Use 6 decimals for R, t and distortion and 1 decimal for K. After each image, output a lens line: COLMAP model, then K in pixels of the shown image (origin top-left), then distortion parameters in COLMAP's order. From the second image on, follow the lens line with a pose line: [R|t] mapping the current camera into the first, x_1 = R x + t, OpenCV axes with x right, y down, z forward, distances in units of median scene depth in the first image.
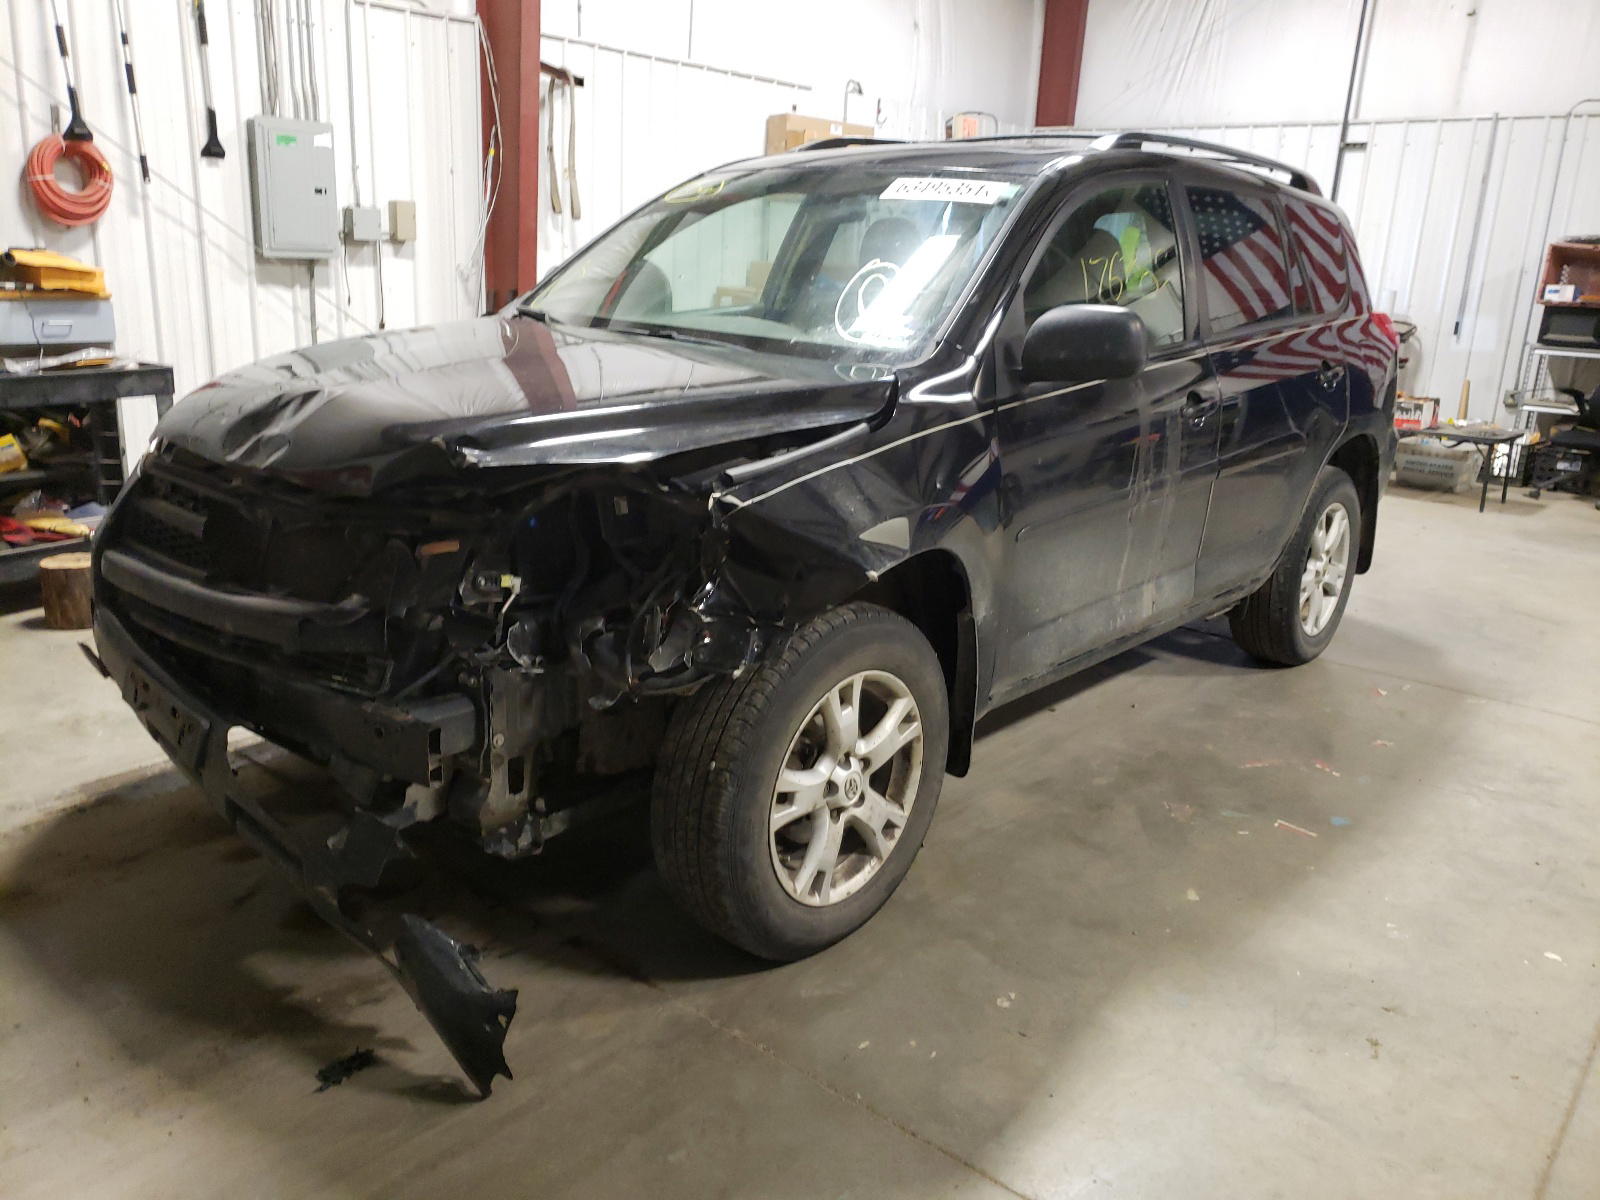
lens RADIAL K [[1246.1, 0, 799.2], [0, 1246.1, 594.5], [0, 0, 1]] dist [0.037927, -0.015647]
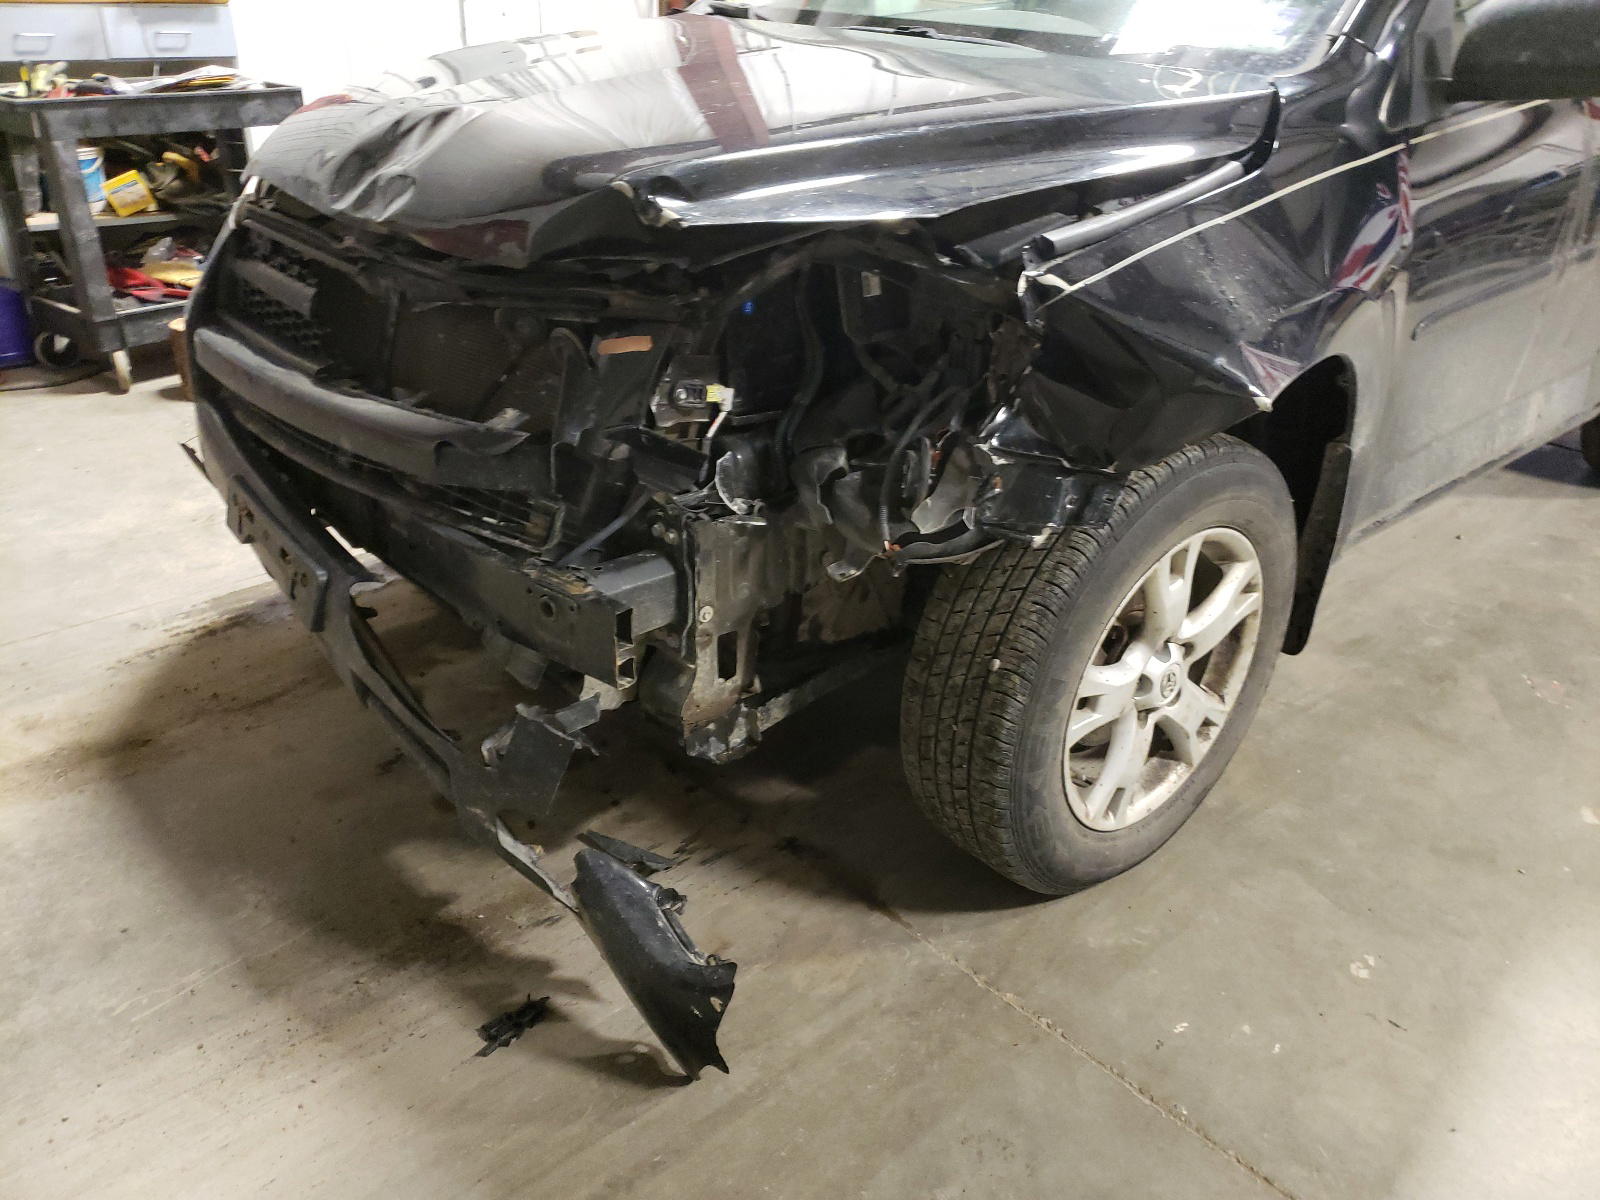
lens RADIAL K [[1246.1, 0, 838.7], [0, 1246.1, 597.6], [0, 0, 1]] dist [0.037927, -0.015647]
pose [[0.994778, 0.041755, -0.093130, -0.088825], [-0.023021, 0.980766, 0.193825, -0.034087], [0.099431, -0.190668, 0.976606, 0.276765]]
